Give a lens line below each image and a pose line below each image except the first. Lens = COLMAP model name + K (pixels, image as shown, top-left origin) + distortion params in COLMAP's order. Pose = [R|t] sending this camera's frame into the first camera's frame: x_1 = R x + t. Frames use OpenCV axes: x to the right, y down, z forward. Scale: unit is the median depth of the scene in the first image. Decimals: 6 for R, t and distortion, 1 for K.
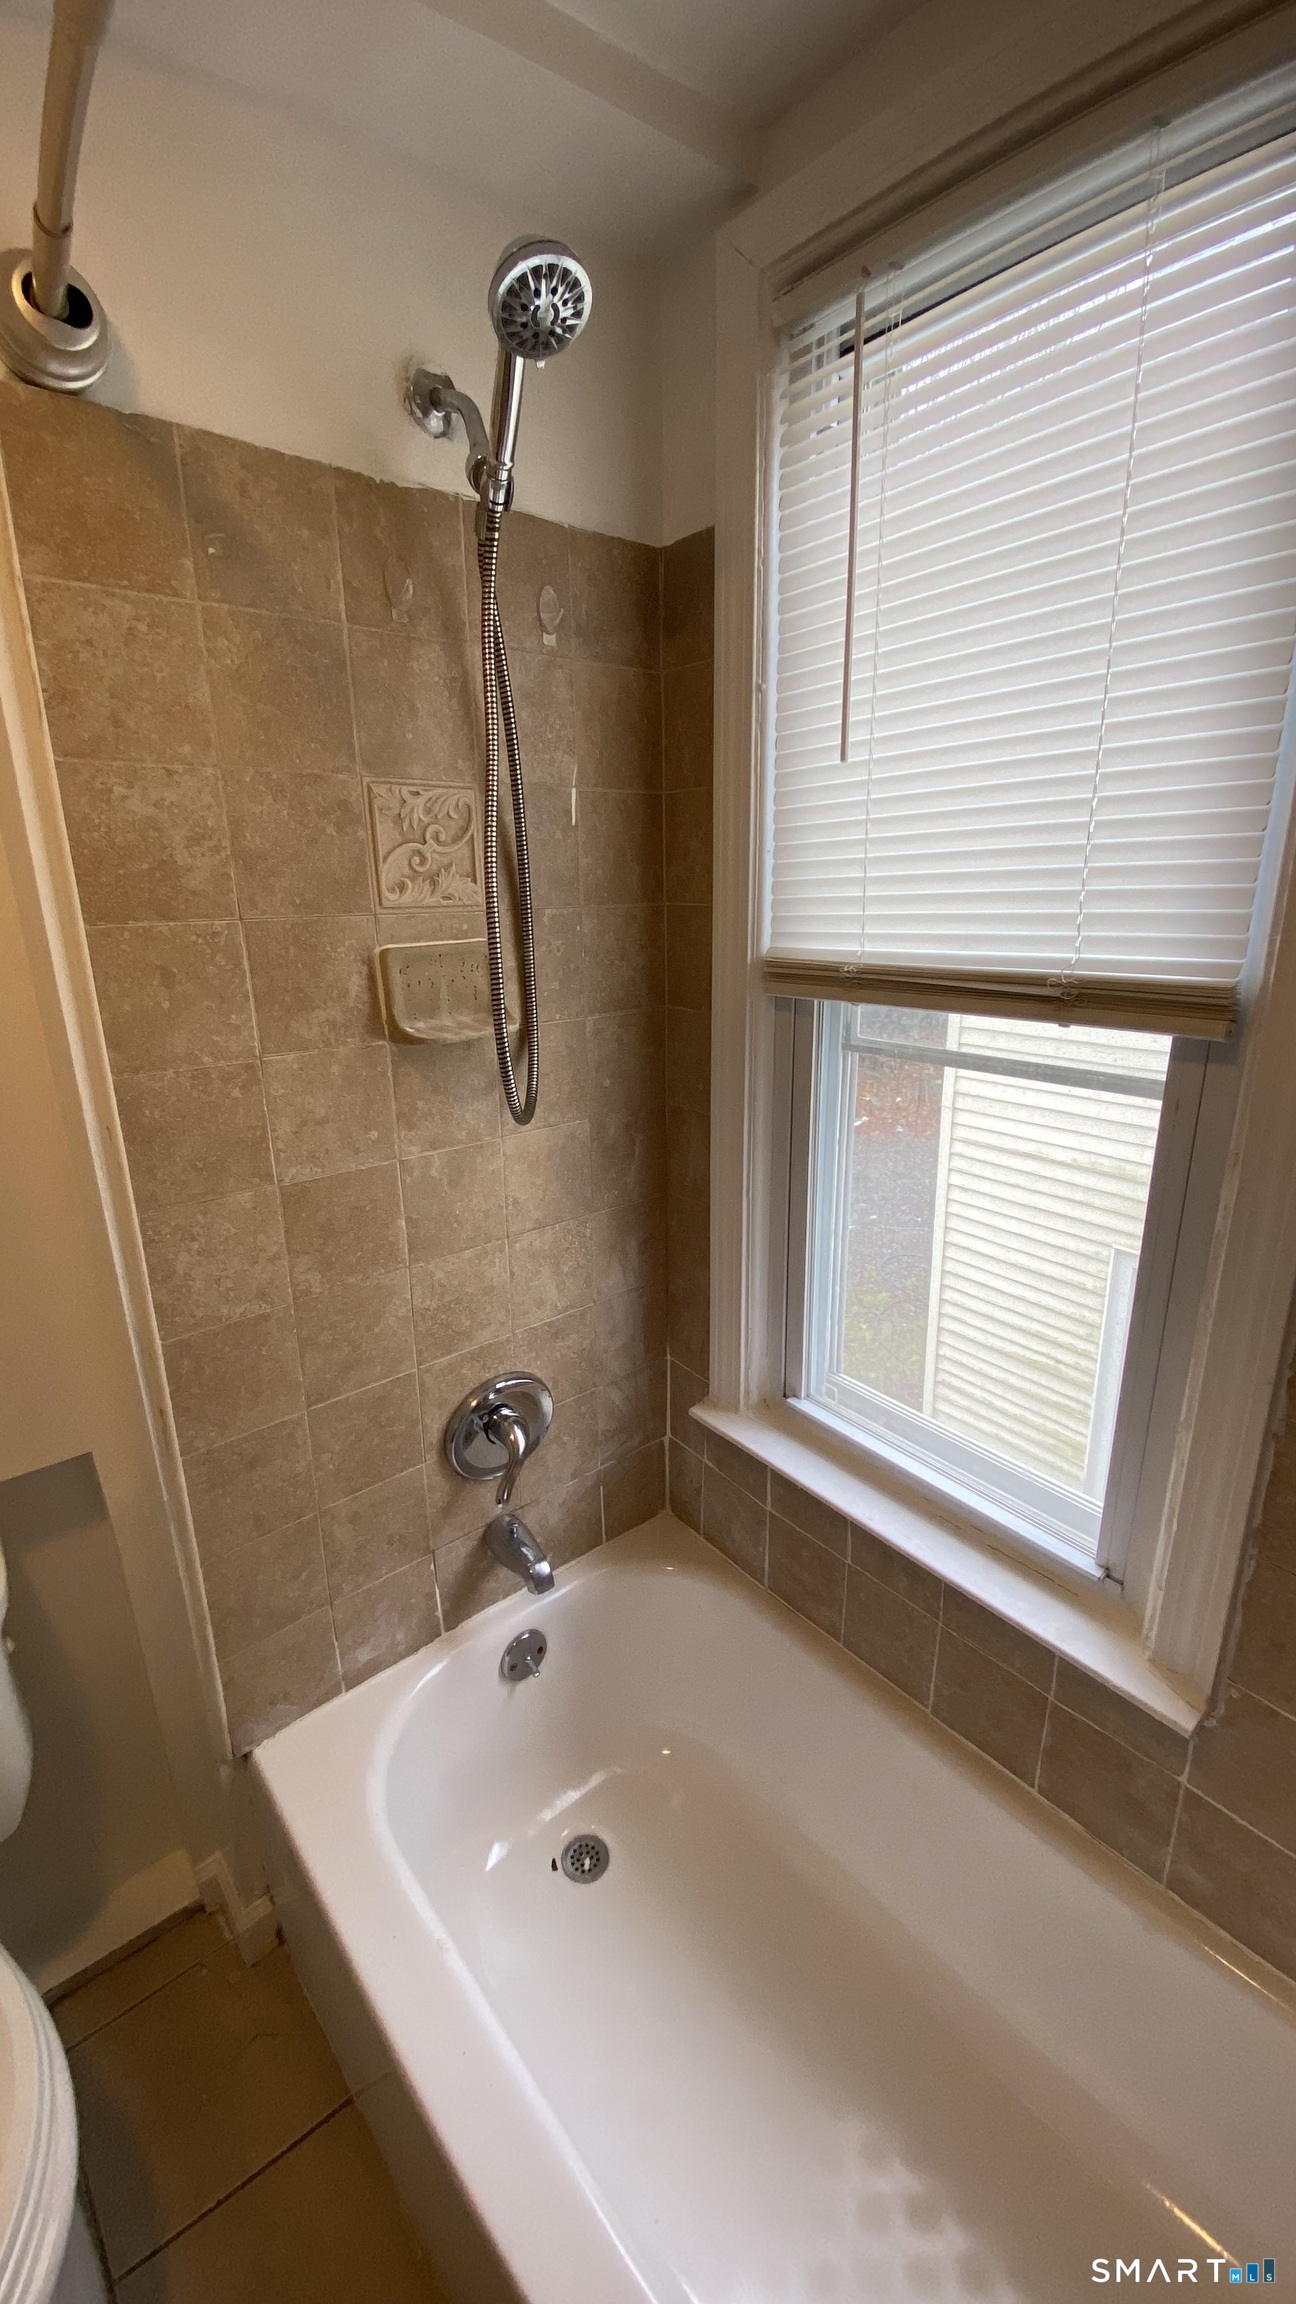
lens RADIAL K [[931.2, 0, 648.0], [0, 931.2, 1152.0], [0, 0, 1]] dist [0.043178, -0.043604]
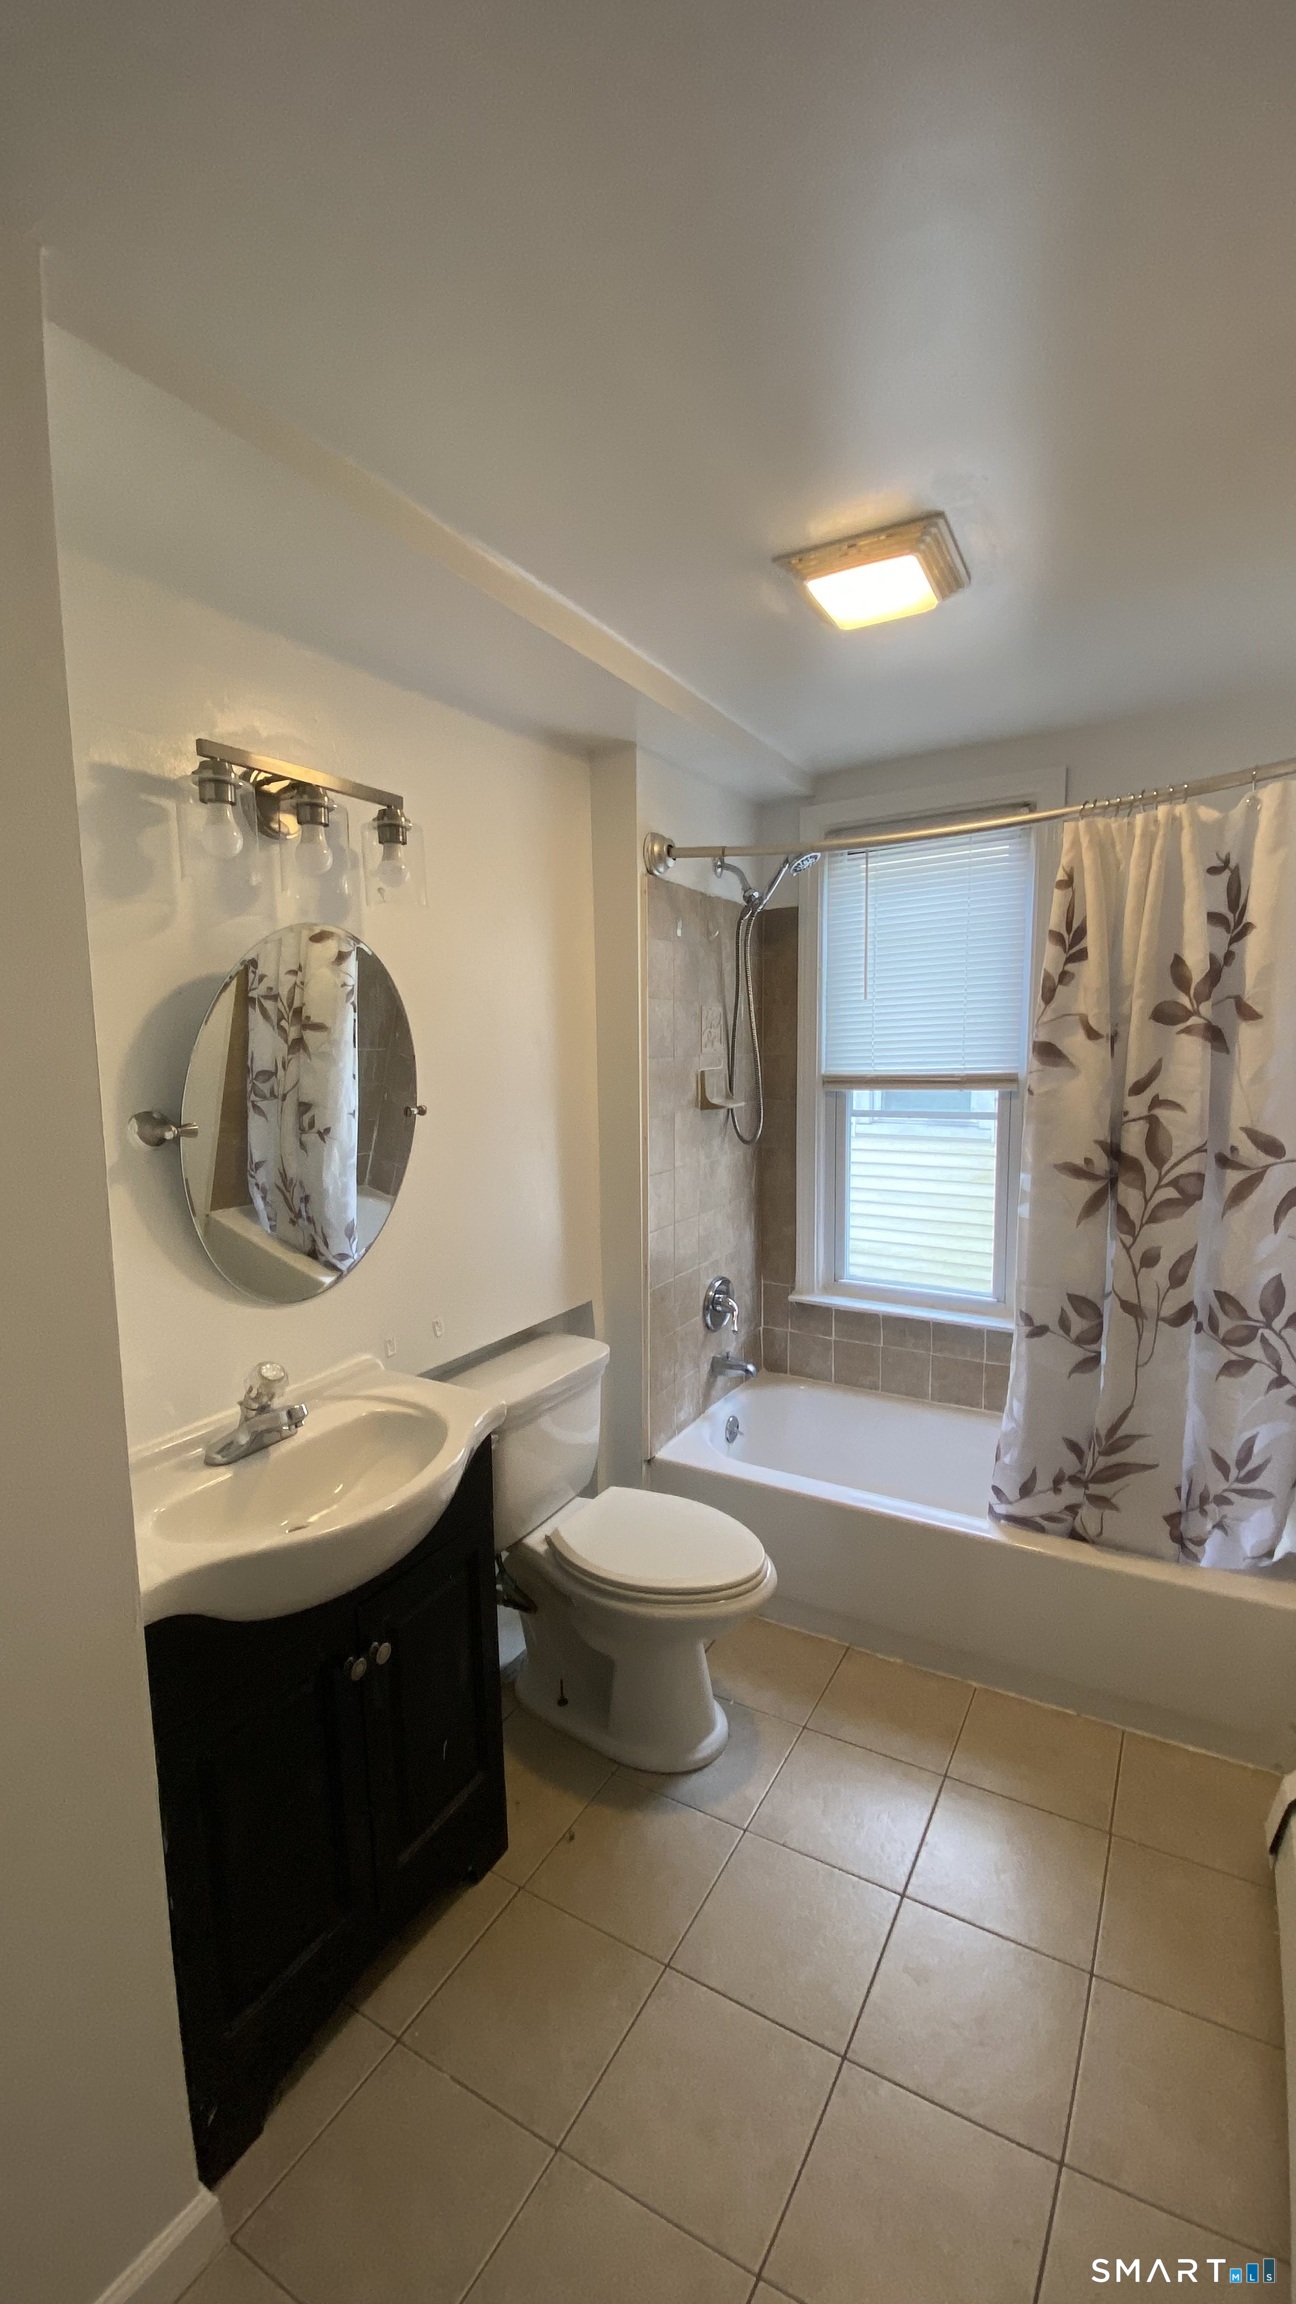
lens RADIAL K [[932.4, 0, 648.0], [0, 932.4, 1152.0], [0, 0, 1]] dist [0.030478, -0.027473]
pose [[0.942933, -0.042375, 0.330274, -0.996736], [0.099614, 0.982344, -0.158360, 0.287920], [-0.317732, 0.182223, 0.930506, -0.926400]]
